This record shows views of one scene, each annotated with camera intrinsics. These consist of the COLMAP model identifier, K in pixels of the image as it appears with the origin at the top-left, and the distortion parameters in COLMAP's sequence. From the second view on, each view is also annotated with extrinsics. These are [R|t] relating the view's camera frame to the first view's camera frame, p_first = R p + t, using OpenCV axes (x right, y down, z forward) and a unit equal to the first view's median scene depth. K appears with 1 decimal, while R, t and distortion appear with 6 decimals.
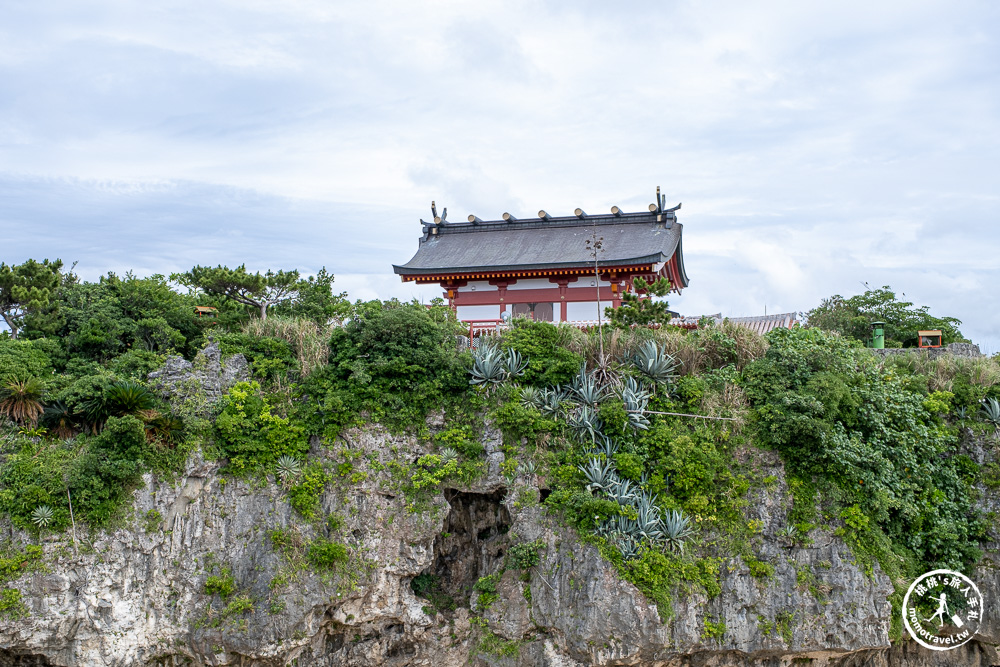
lens RADIAL K [[1164.3, 0, 399.3], [0, 1164.3, 379.2], [0, 0, 1]] dist [-0.017956, -0.013923]
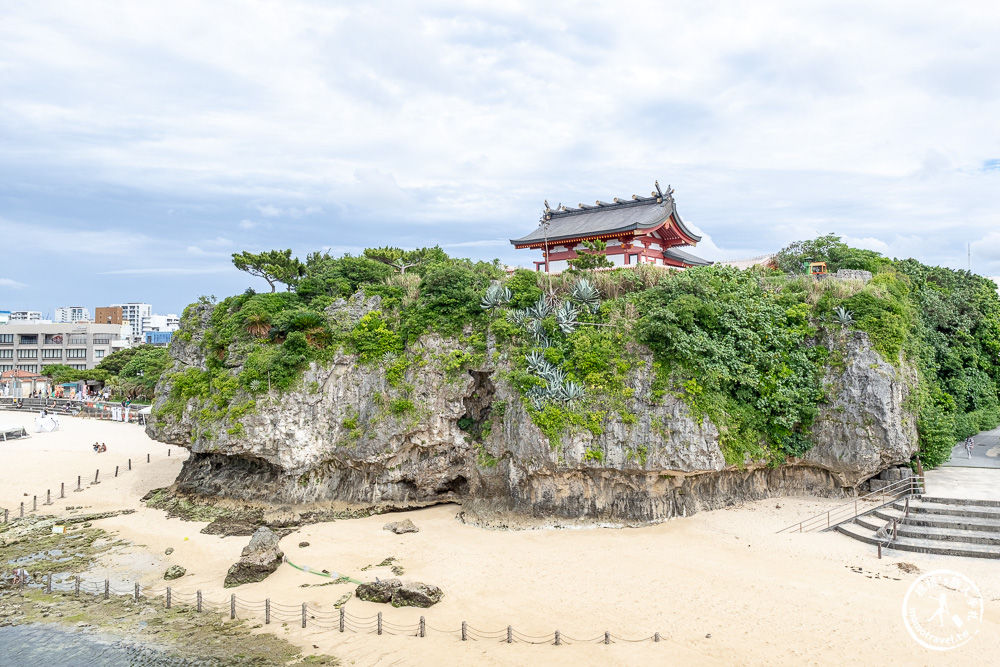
lens RADIAL K [[696.0, 0, 593.1], [0, 696.0, 319.9], [0, 0, 1]] dist [0.003196, 0.001213]
pose [[0.956219, -0.025705, -0.291523, 0.532383], [0.032475, 0.999303, 0.018407, 0.007409], [0.290846, -0.027068, 0.956387, 0.065984]]
